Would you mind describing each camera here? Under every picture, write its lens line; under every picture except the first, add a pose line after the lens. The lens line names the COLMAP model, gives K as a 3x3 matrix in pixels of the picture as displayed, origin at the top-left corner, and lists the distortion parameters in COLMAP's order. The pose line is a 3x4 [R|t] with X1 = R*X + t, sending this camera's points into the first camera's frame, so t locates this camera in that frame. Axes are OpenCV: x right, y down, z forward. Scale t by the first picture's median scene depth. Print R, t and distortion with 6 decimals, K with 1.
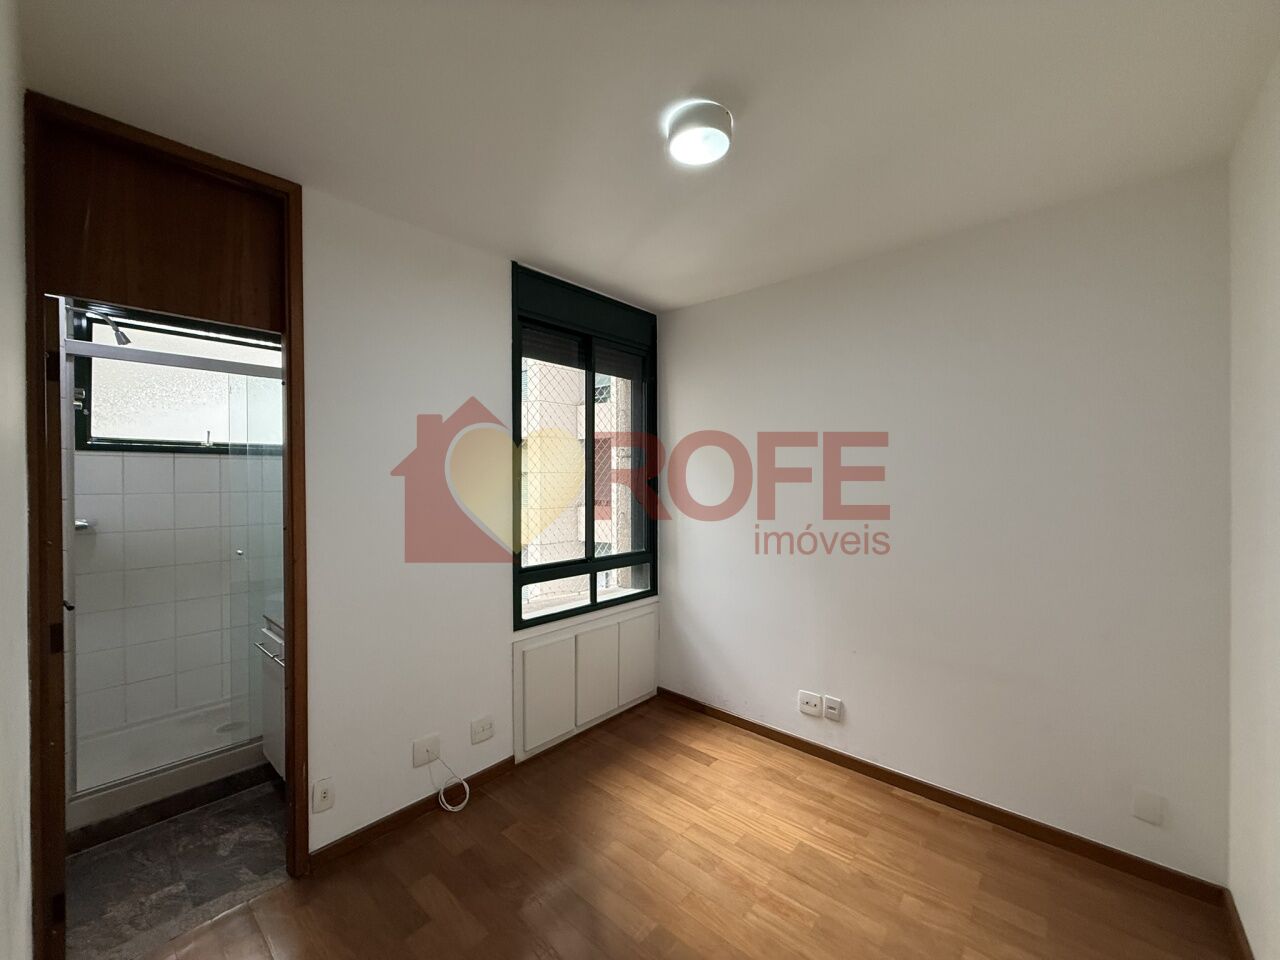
lens RADIAL K [[515.7, 0, 637.6], [0, 515.7, 484.9], [0, 0, 1]] dist [-0.001933, -0.000328]
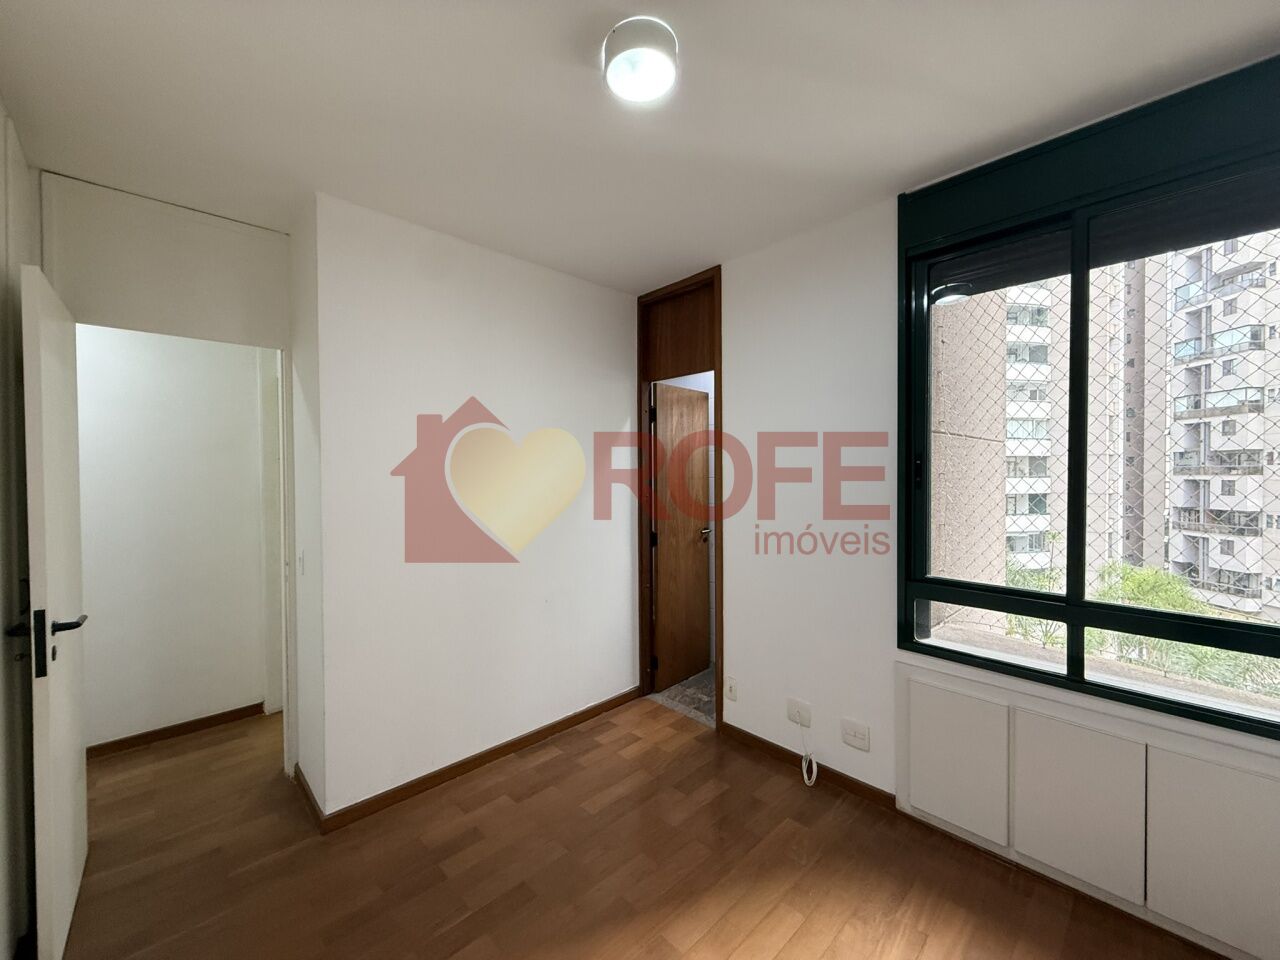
lens RADIAL K [[515.7, 0, 648.3], [0, 515.7, 477.1], [0, 0, 1]] dist [-0.001933, -0.000328]
pose [[-0.082215, 0.018710, -0.996439, 0.611688], [-0.003409, 0.999813, 0.019054, -0.002939], [0.996609, 0.004964, -0.082136, 0.673630]]
